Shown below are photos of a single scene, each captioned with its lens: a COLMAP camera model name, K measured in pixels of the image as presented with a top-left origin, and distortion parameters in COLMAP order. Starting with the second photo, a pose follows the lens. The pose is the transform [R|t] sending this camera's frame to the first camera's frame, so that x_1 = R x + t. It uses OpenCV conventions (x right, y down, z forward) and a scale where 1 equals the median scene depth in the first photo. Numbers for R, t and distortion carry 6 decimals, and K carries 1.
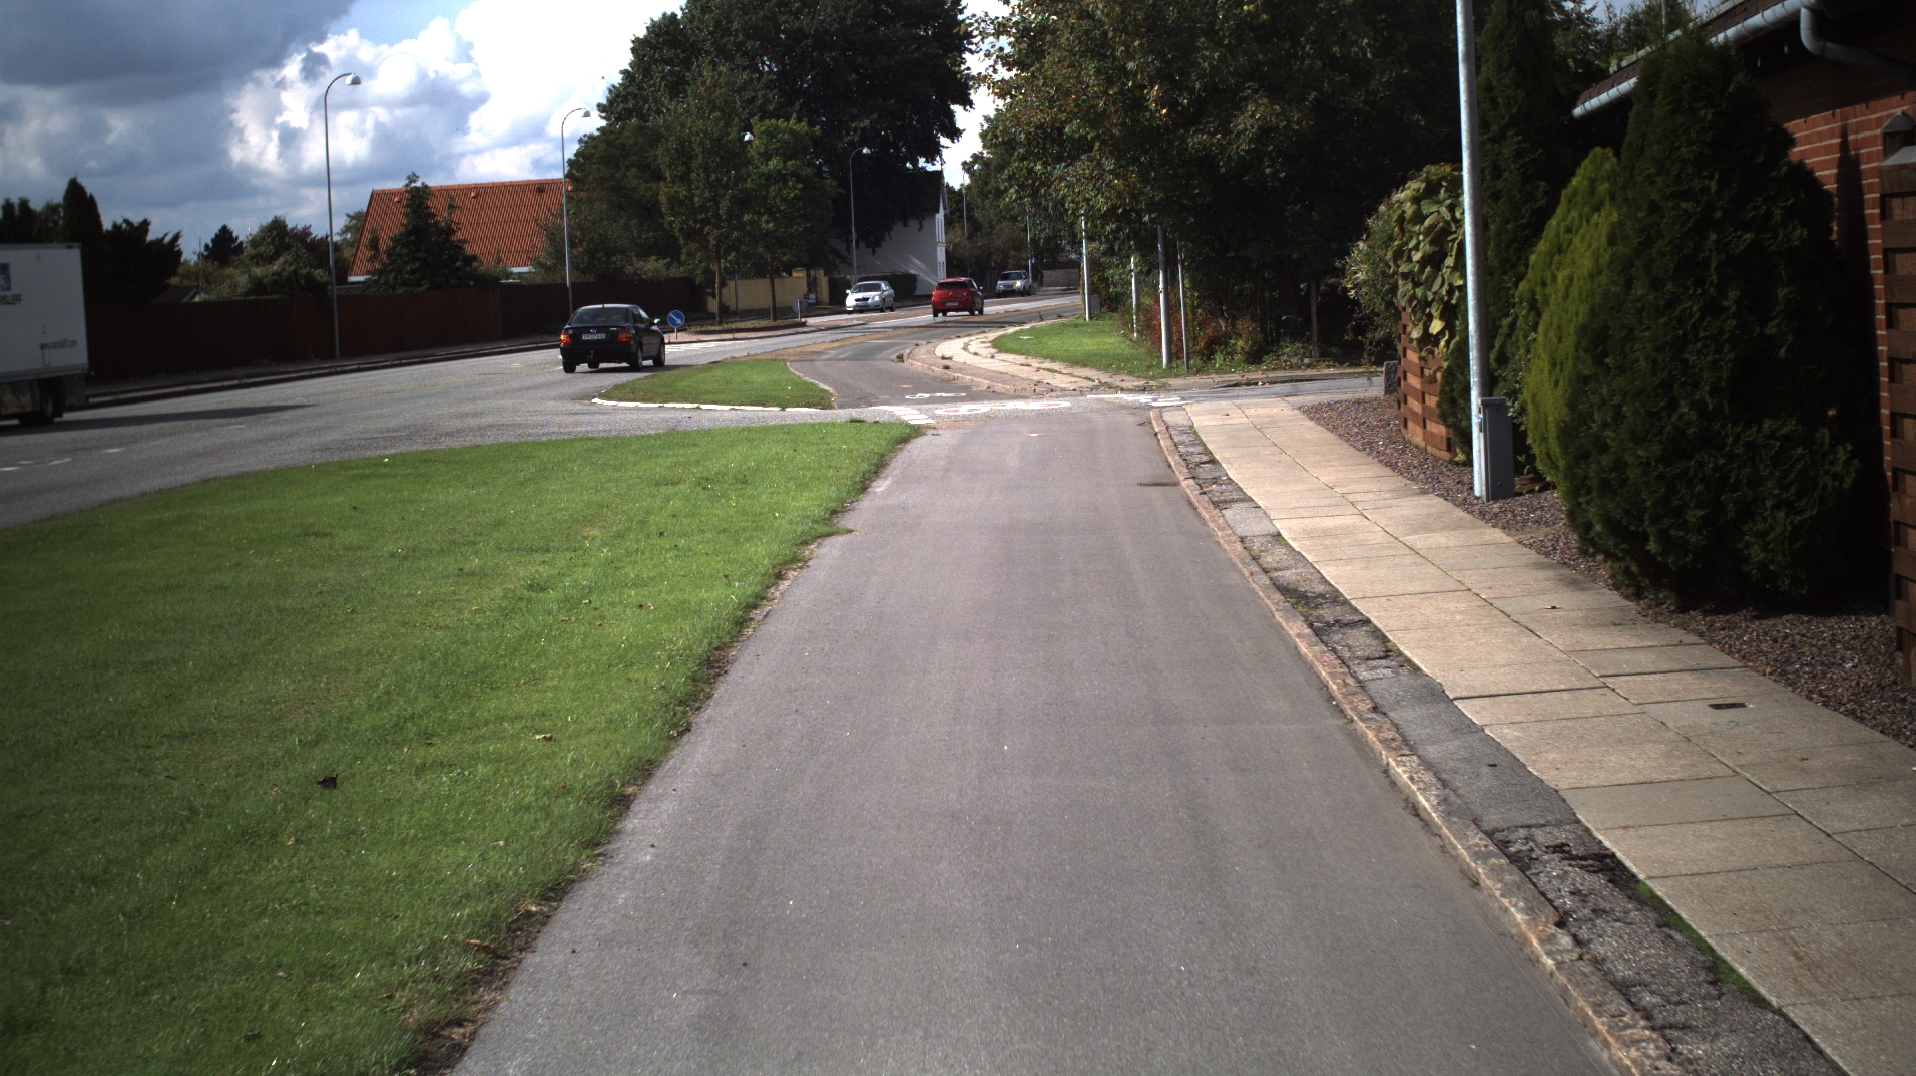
lens RADIAL K [[3270.1, 0, 958.0], [0, 3270.1, 538.0], [0, 0, 1]] dist [-0.264426, 0.216906]
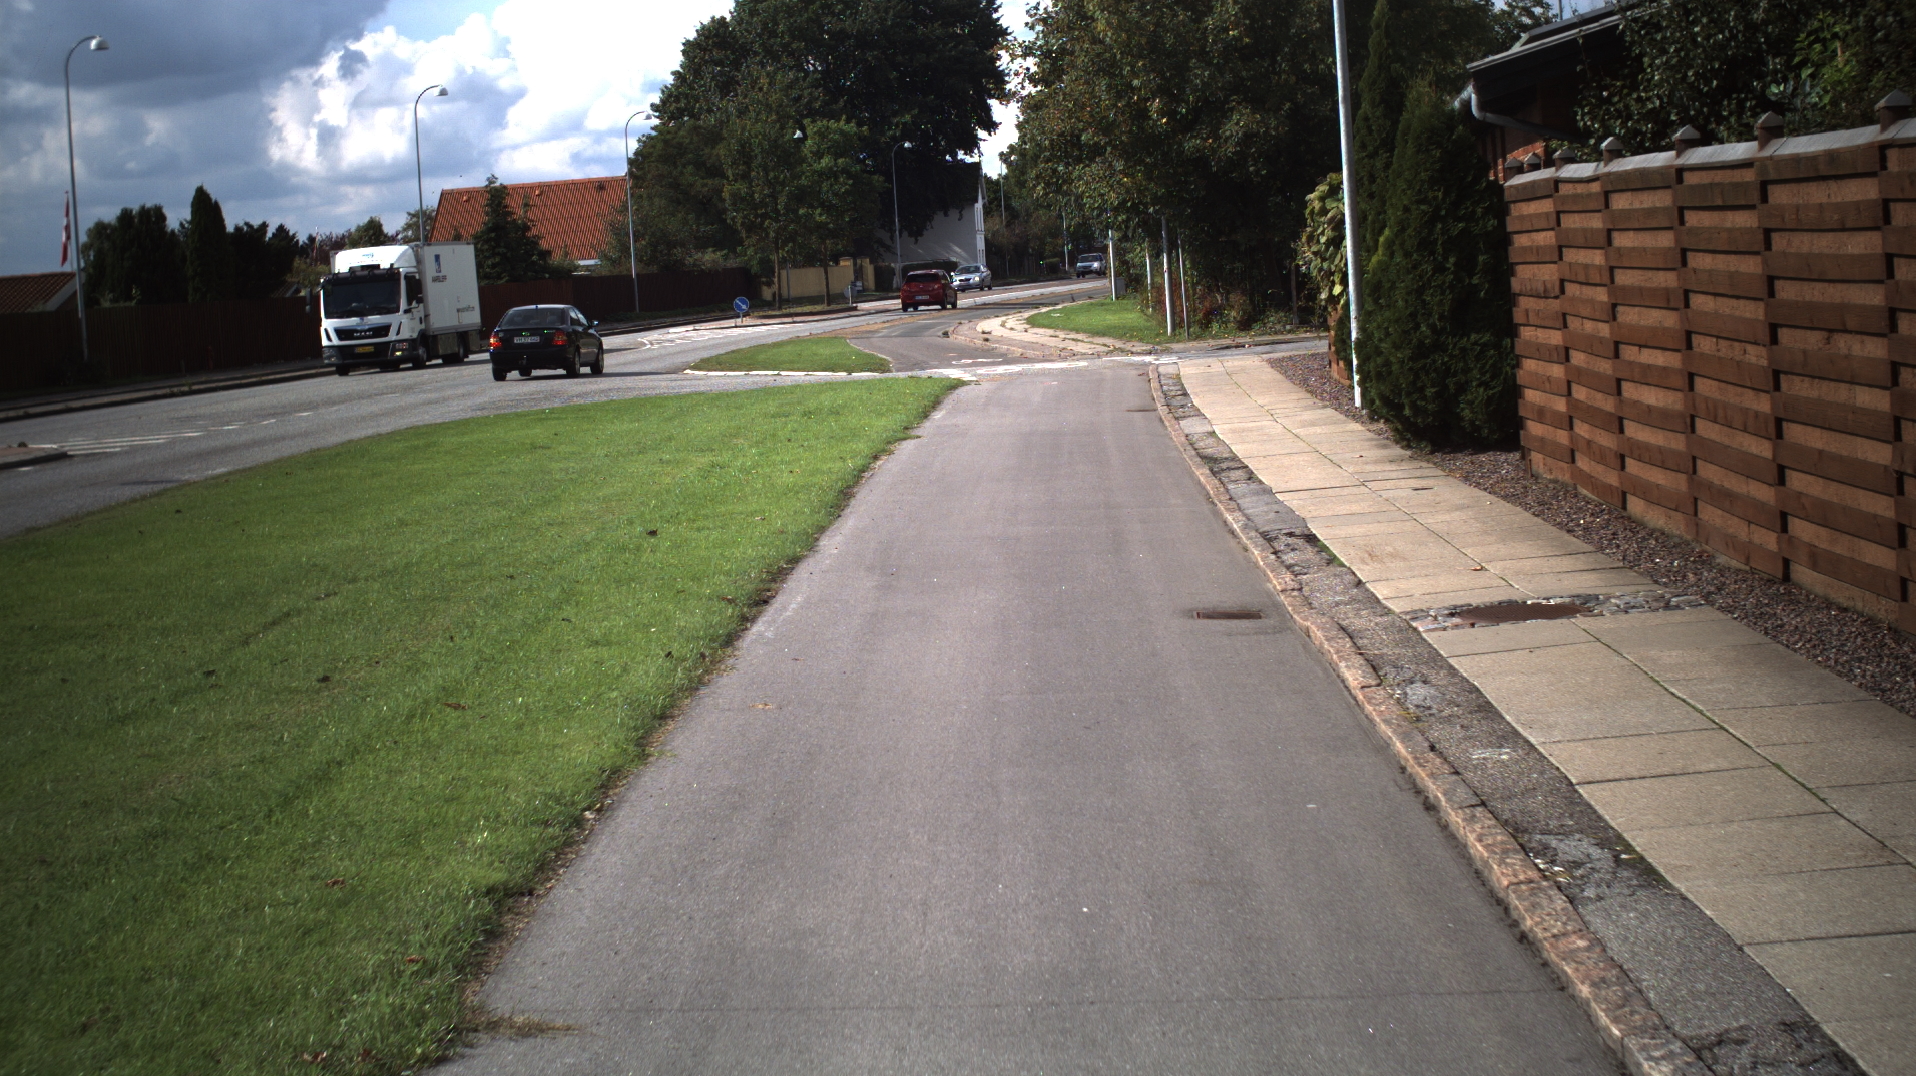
lens RADIAL K [[3270.1, 0, 958.0], [0, 3270.1, 538.0], [0, 0, 1]] dist [-0.264426, 0.216906]
pose [[0.999797, -0.014975, -0.013450, 0.001158], [0.015026, 0.999880, 0.003718, 0.015934], [0.013393, -0.003919, 0.999903, -0.187335]]
